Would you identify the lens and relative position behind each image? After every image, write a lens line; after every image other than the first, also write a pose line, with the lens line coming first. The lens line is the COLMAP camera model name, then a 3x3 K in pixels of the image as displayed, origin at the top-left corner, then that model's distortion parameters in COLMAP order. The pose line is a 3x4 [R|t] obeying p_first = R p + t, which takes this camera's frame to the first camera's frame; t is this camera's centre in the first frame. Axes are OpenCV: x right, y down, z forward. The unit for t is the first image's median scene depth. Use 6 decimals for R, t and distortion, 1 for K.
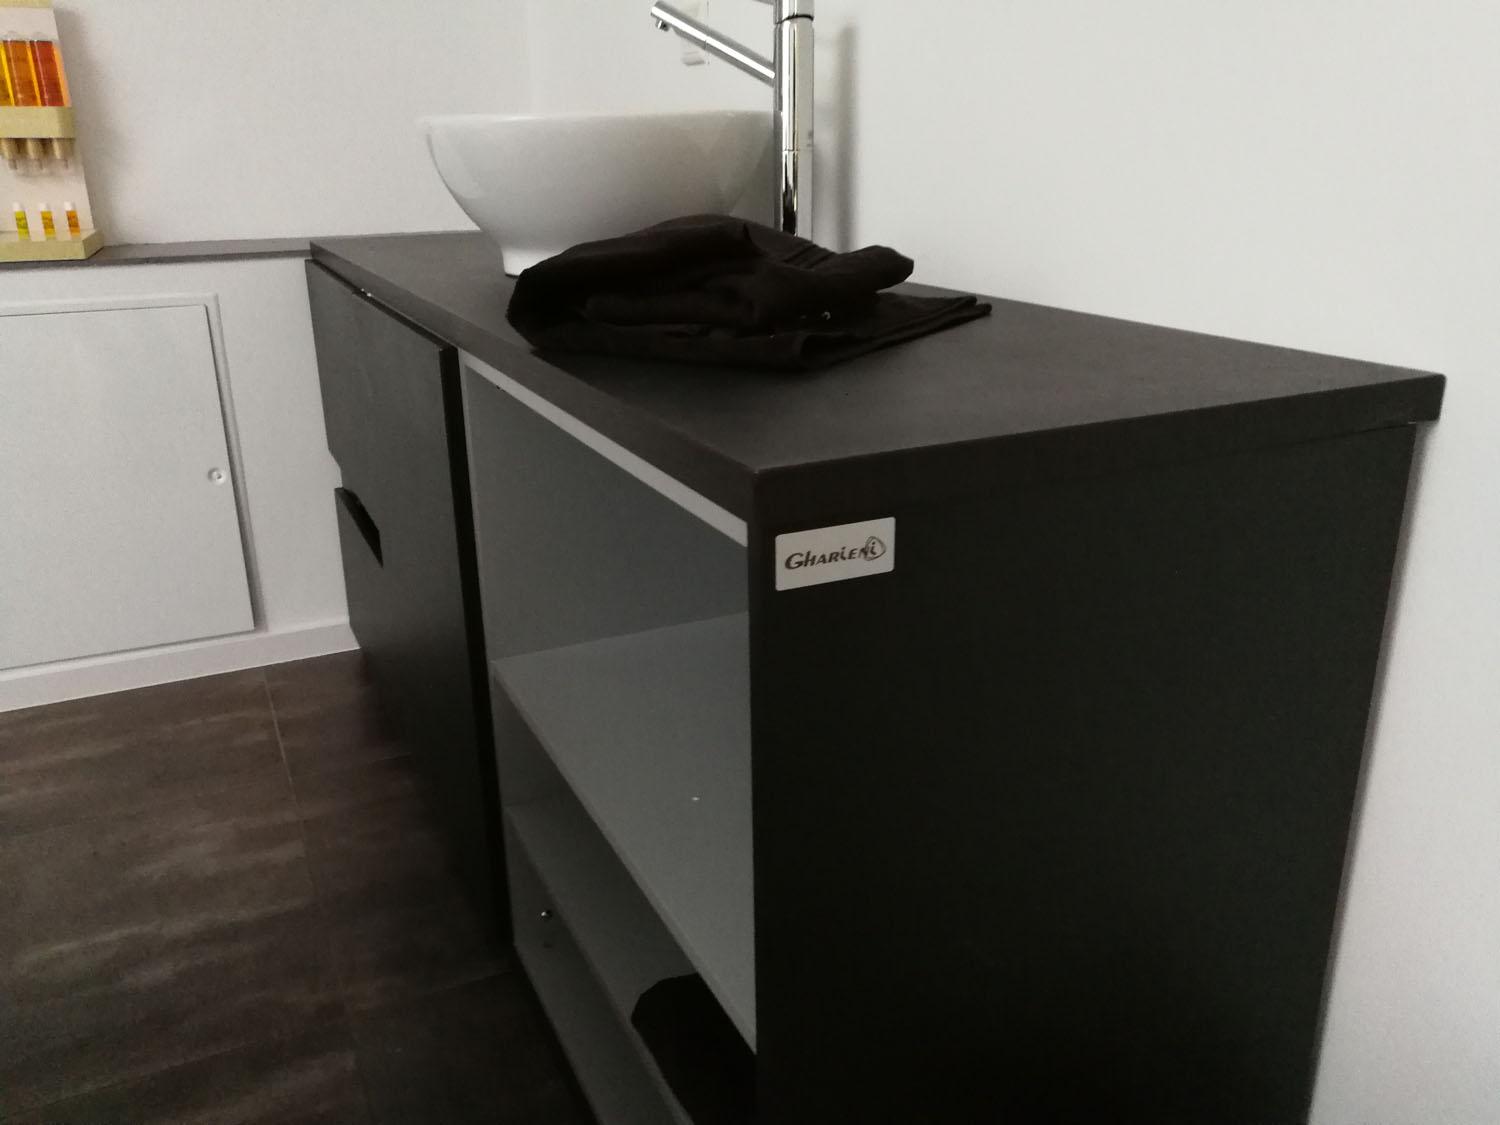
lens RADIAL K [[1199.3, 0, 755.9], [0, 1199.3, 563.8], [0, 0, 1]] dist [0.008036, 0.018836]
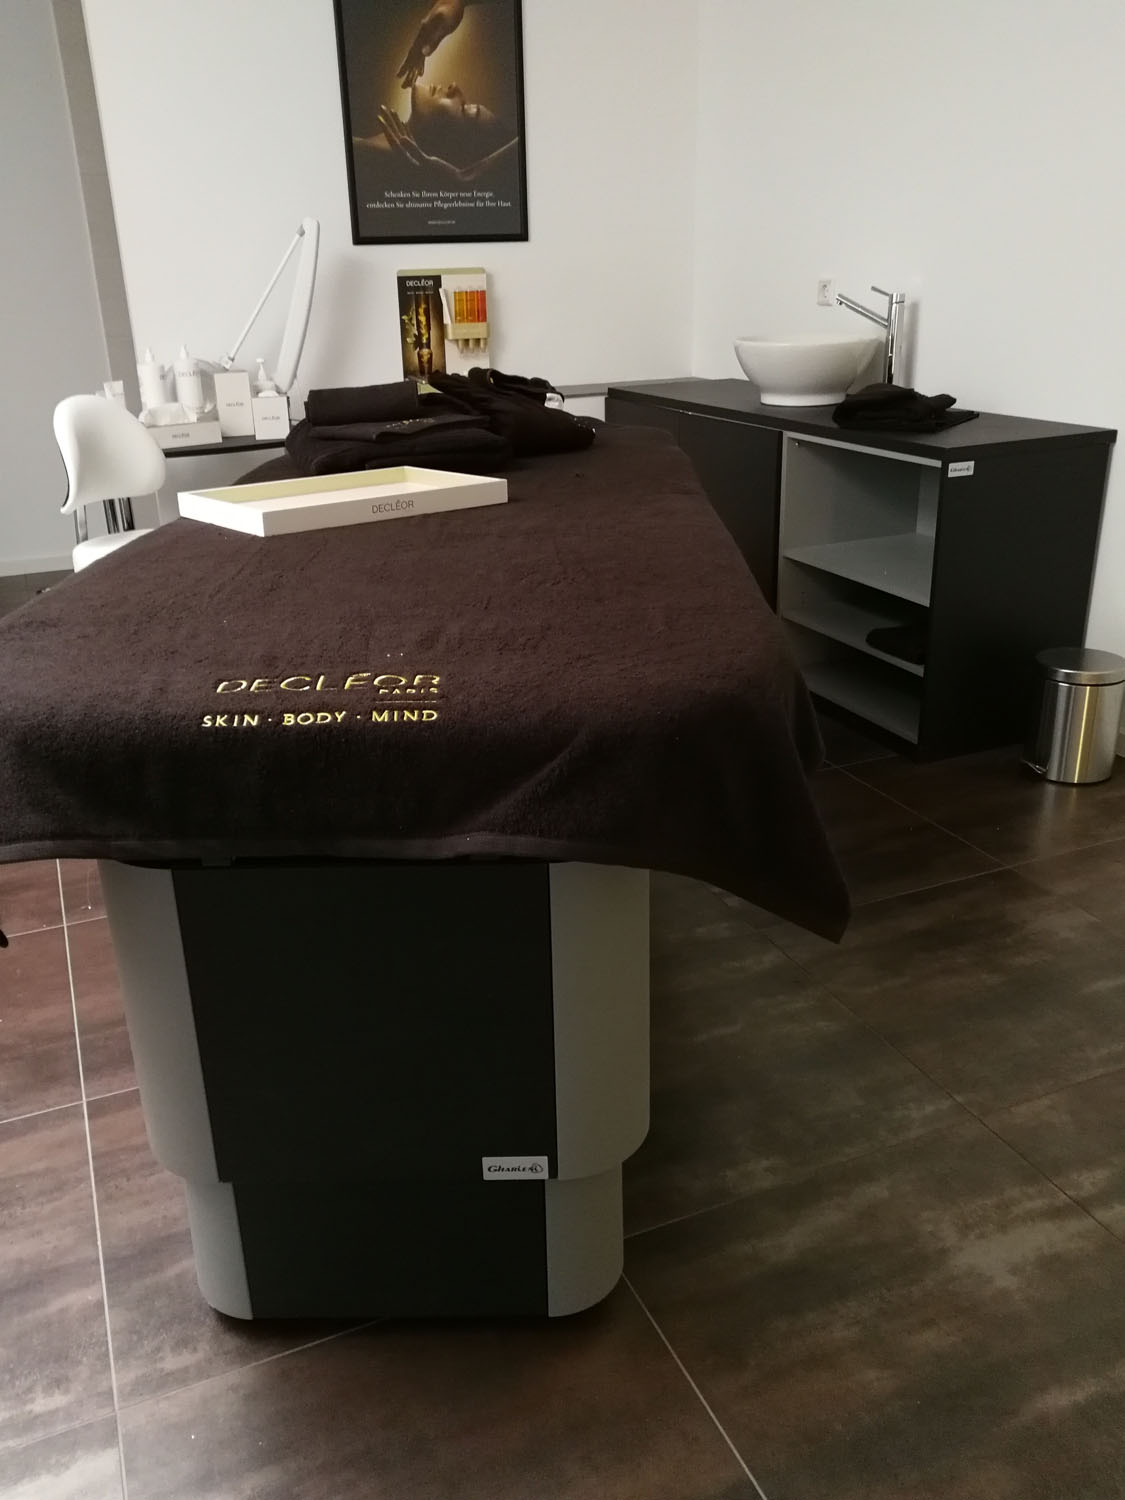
lens RADIAL K [[1199.3, 0, 557.6], [0, 1199.3, 747.0], [0, 0, 1]] dist [0.008036, 0.018836]
pose [[0.998422, 0.009476, -0.055348, -0.649244], [-0.006966, 0.998946, 0.045360, 0.460412], [0.055719, -0.044903, 0.997436, -1.974797]]
